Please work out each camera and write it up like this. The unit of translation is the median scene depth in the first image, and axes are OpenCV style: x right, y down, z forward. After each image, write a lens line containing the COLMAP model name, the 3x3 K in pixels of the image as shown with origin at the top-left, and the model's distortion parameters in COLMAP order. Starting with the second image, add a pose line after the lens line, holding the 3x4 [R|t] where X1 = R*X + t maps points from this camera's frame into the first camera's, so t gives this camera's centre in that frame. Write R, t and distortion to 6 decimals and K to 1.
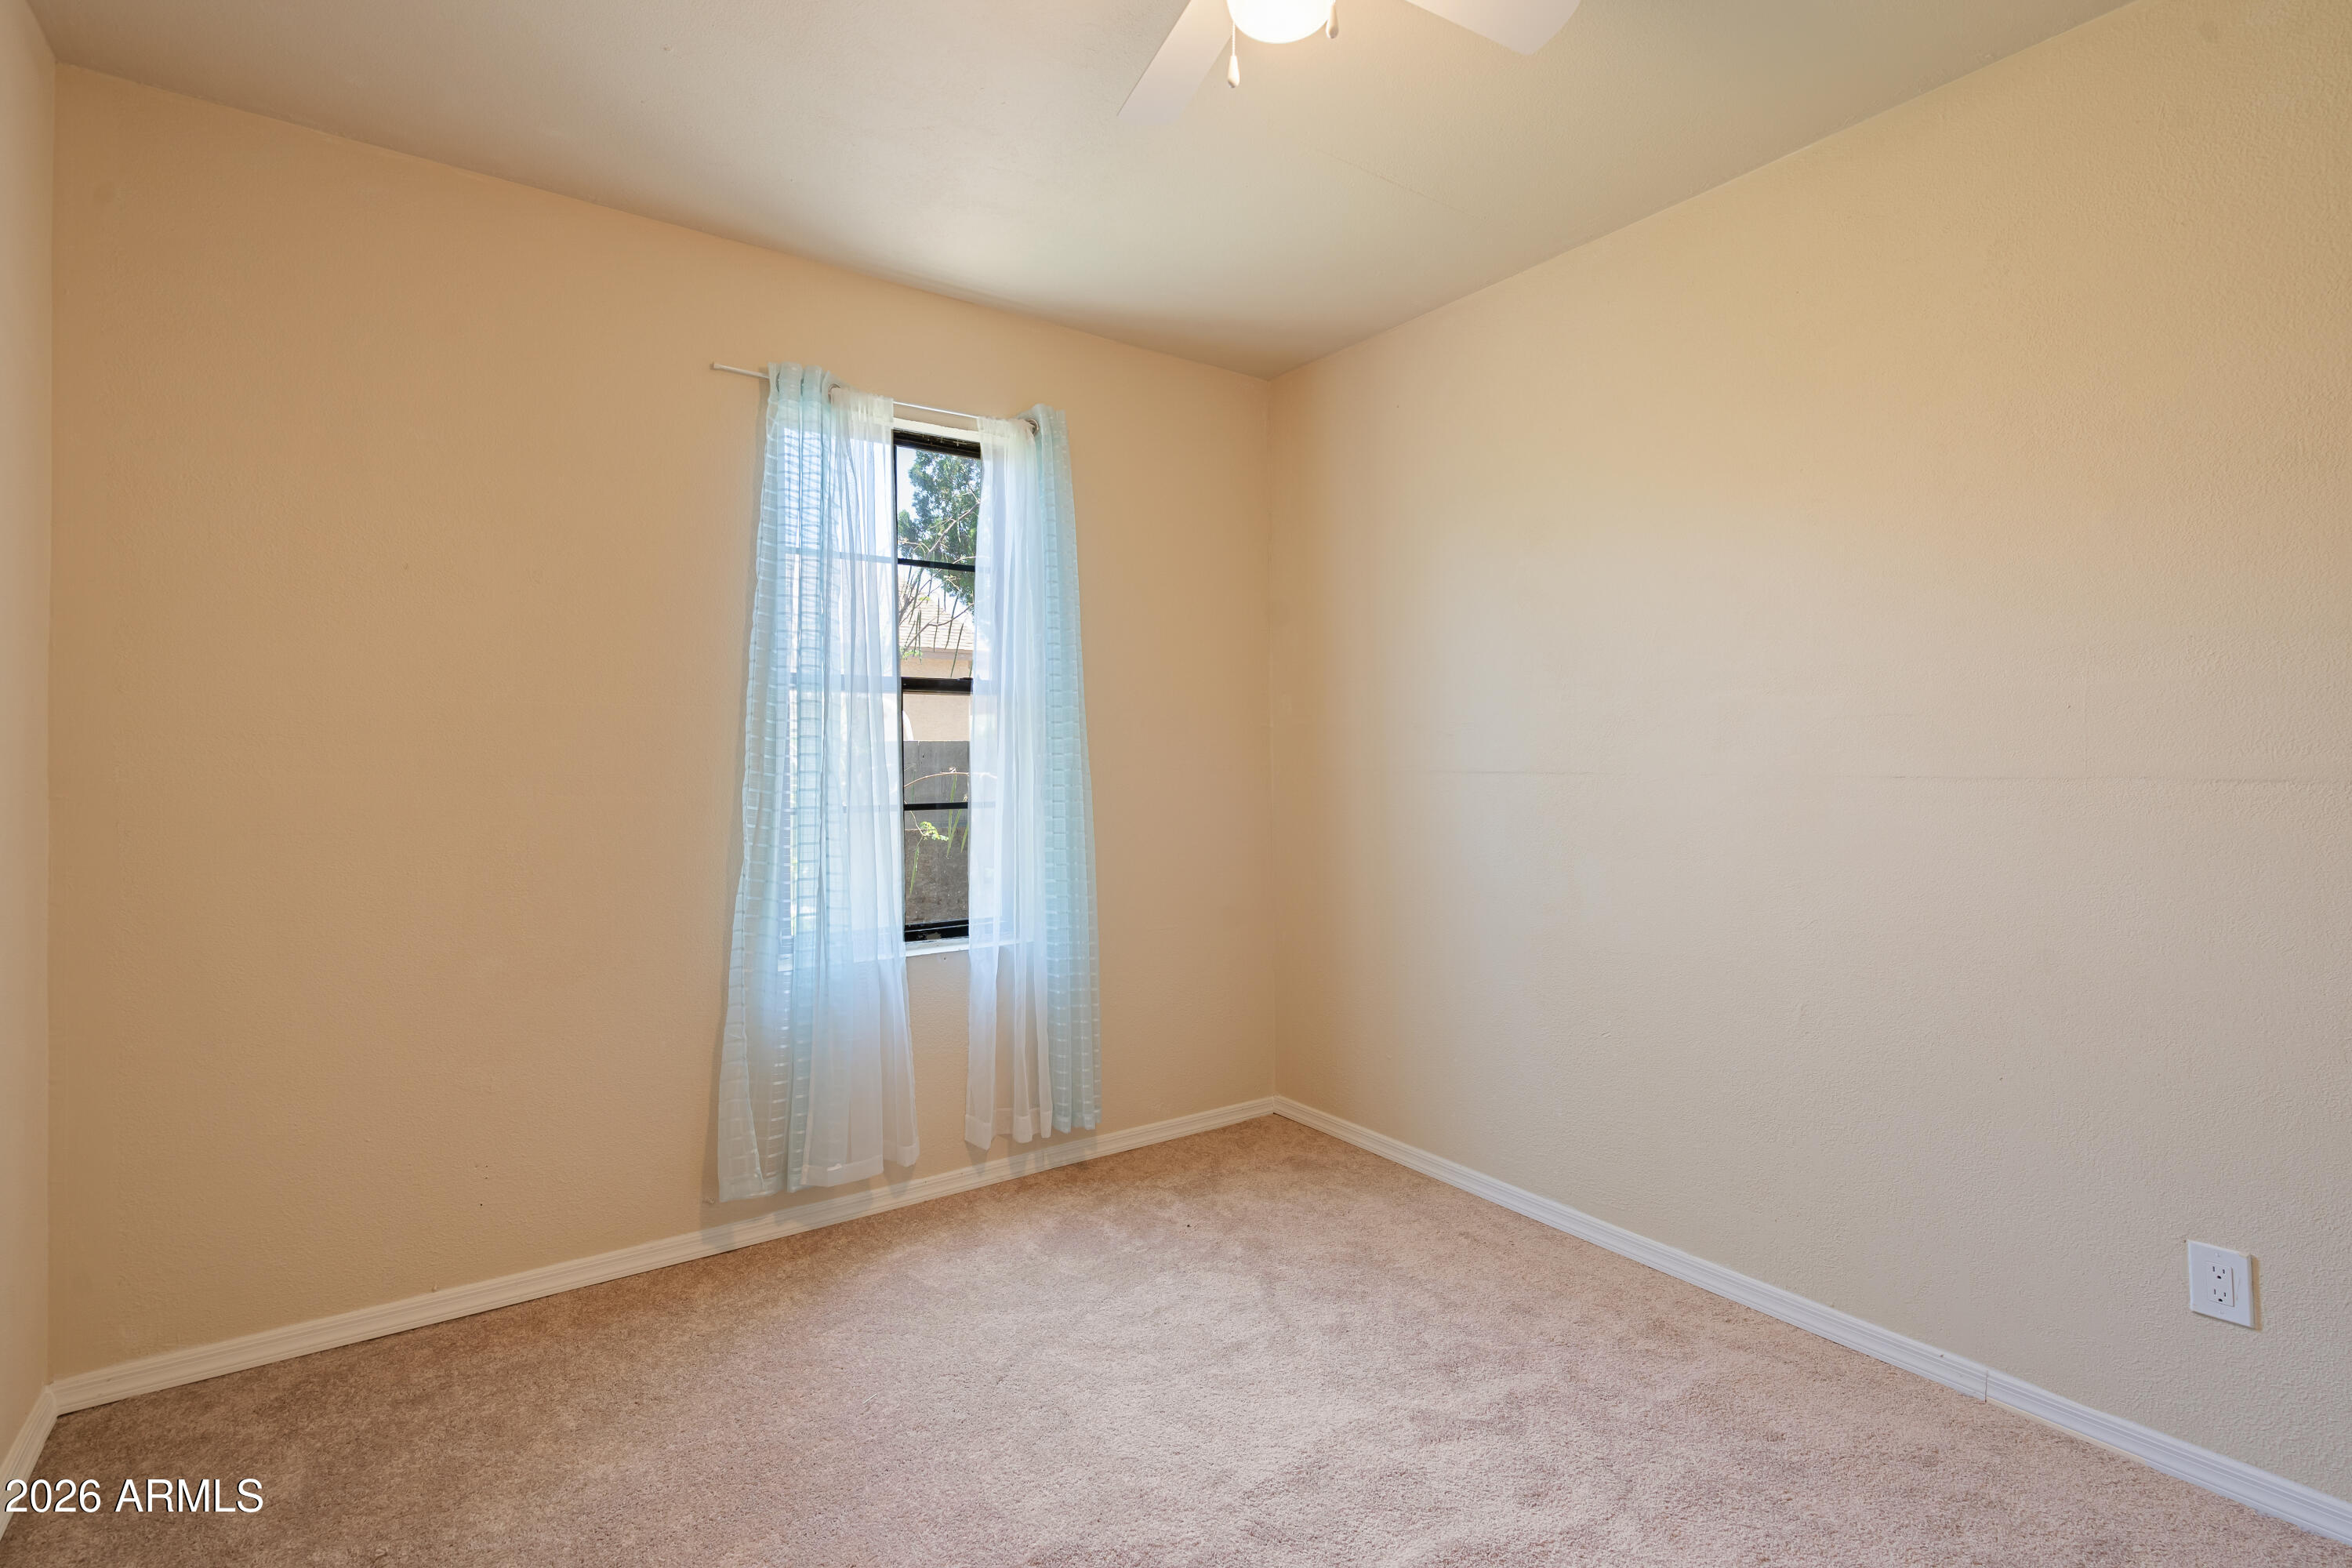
lens RADIAL K [[1092.6, 0, 1176.8], [0, 1092.6, 755.0], [0, 0, 1]] dist [0.000214, 0.000186]
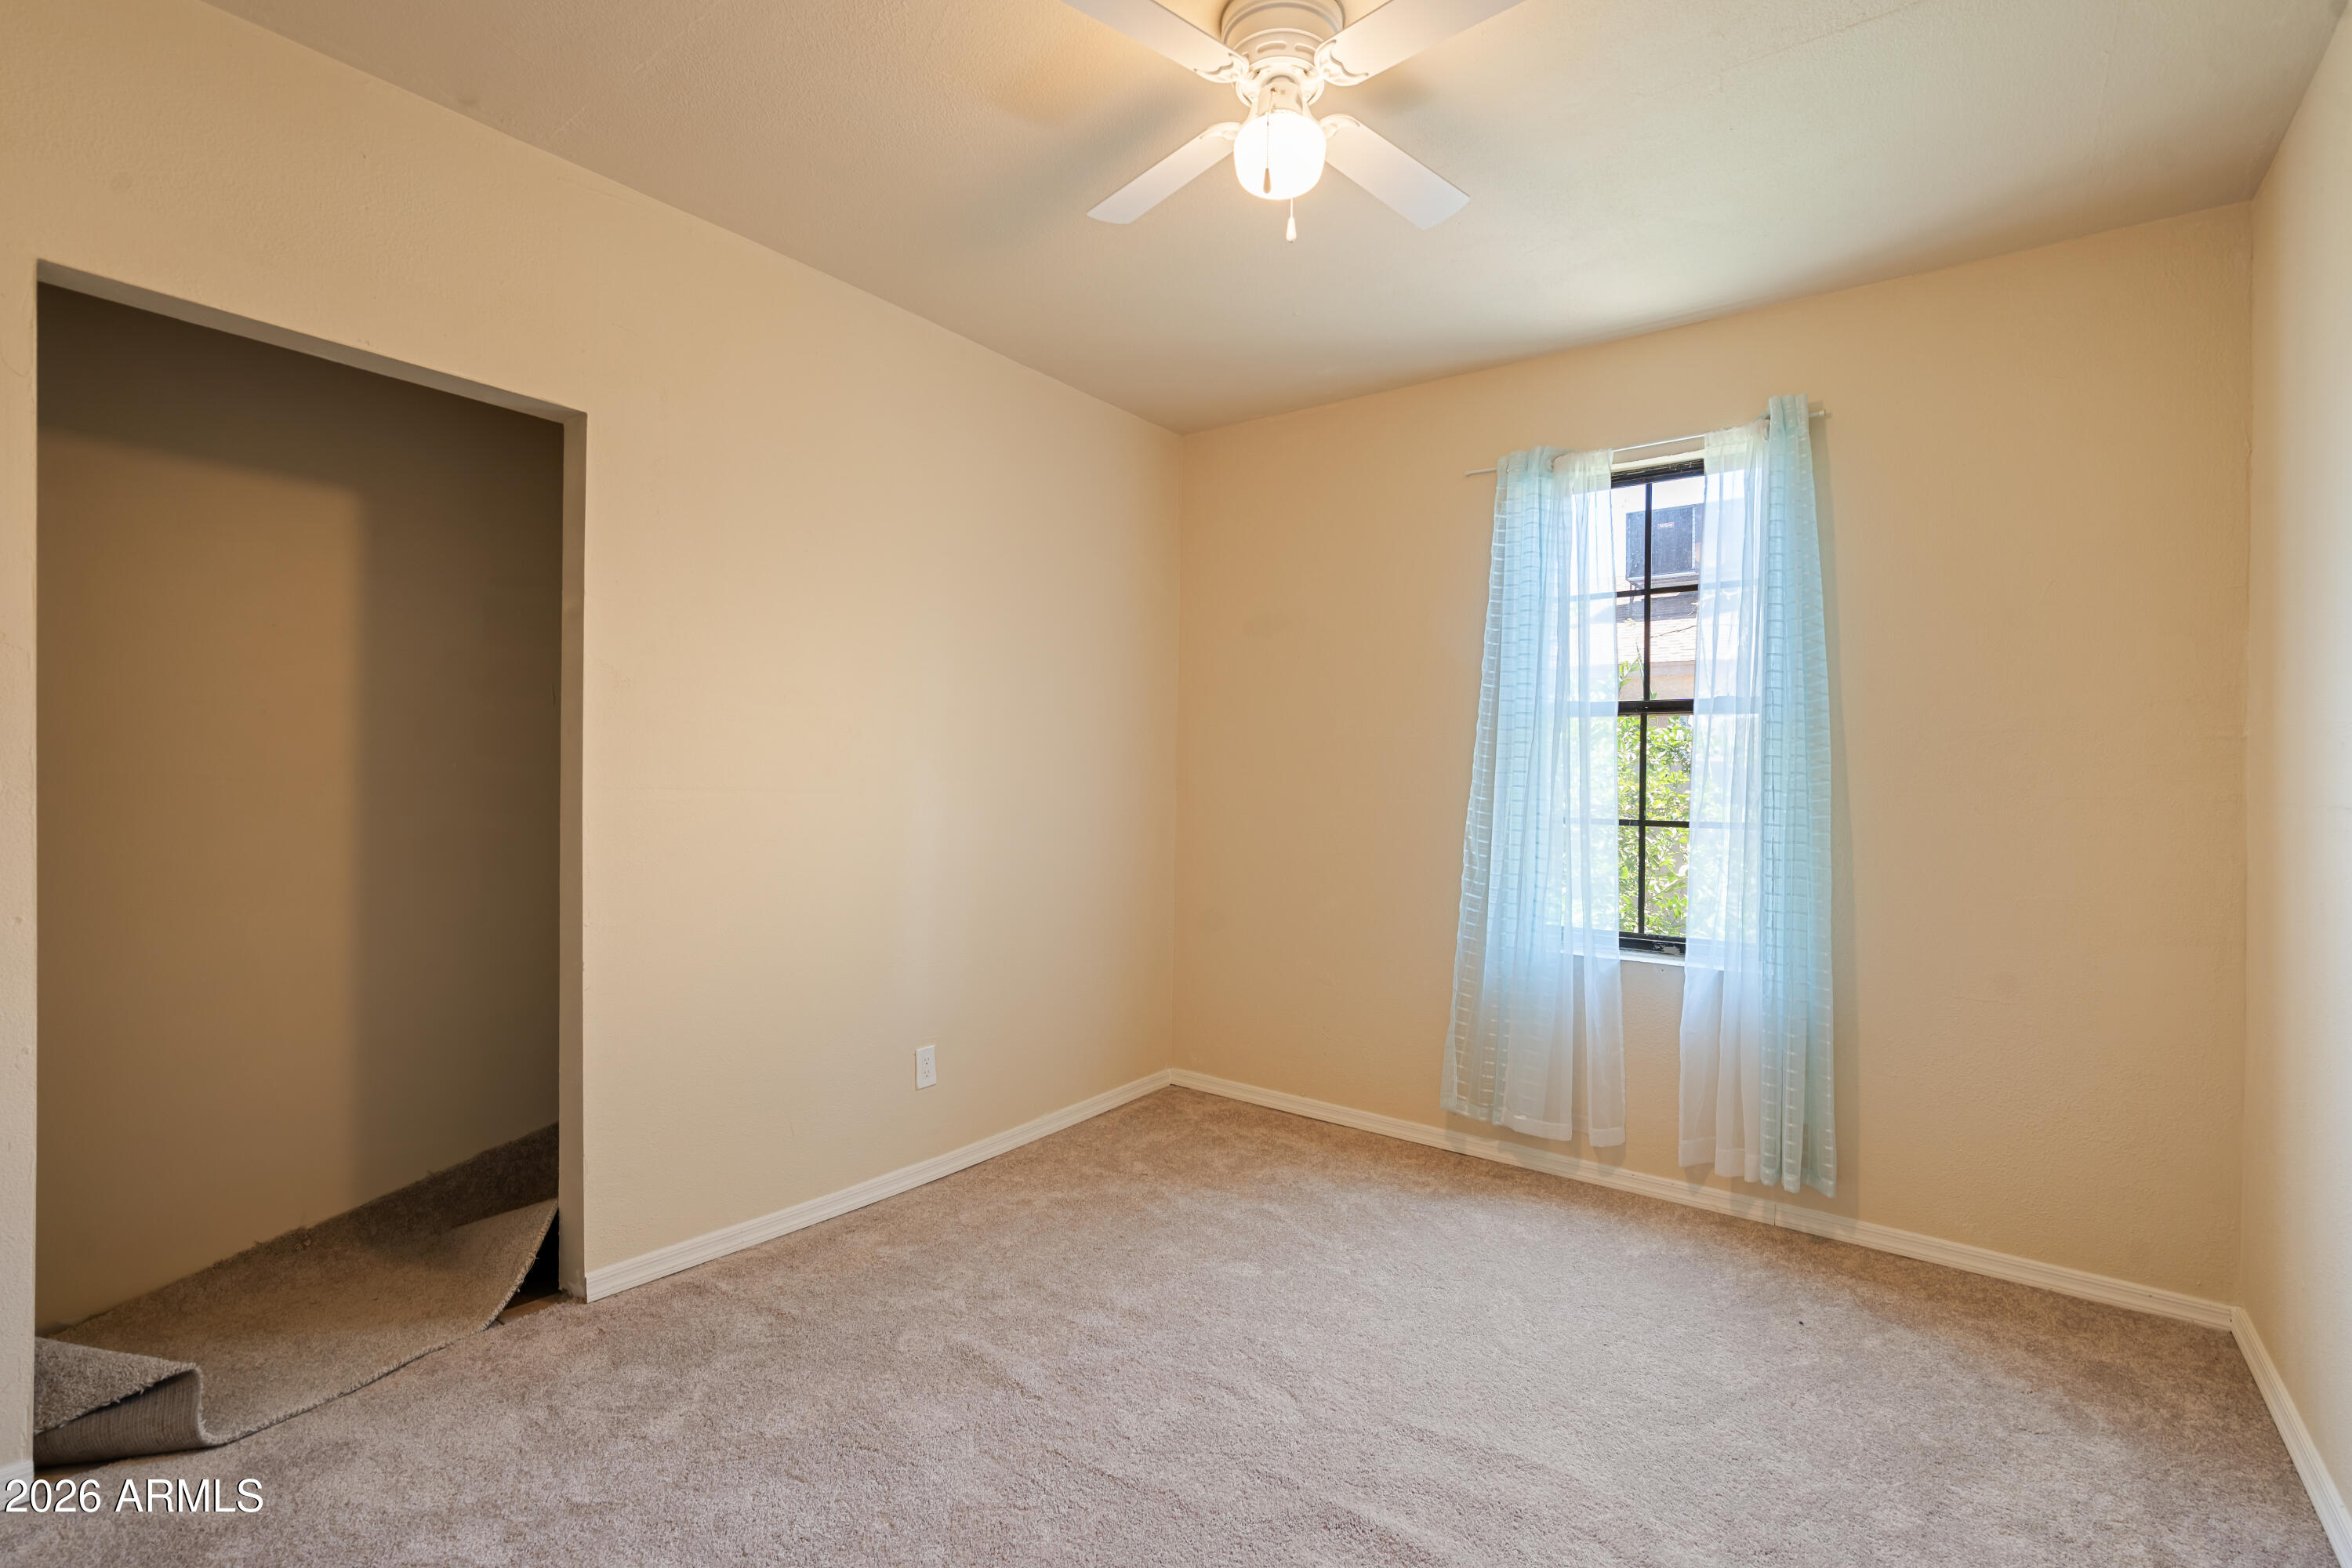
lens RADIAL K [[1071.3, 0, 1171.6], [0, 1071.3, 789.7], [0, 0, 1]] dist [-0.001949, 0.001015]
pose [[0.285856, 0.017379, -0.958115, 0.646607], [-0.005621, 0.999849, 0.016459, 0.000155], [0.958256, 0.000681, 0.285911, 0.274840]]
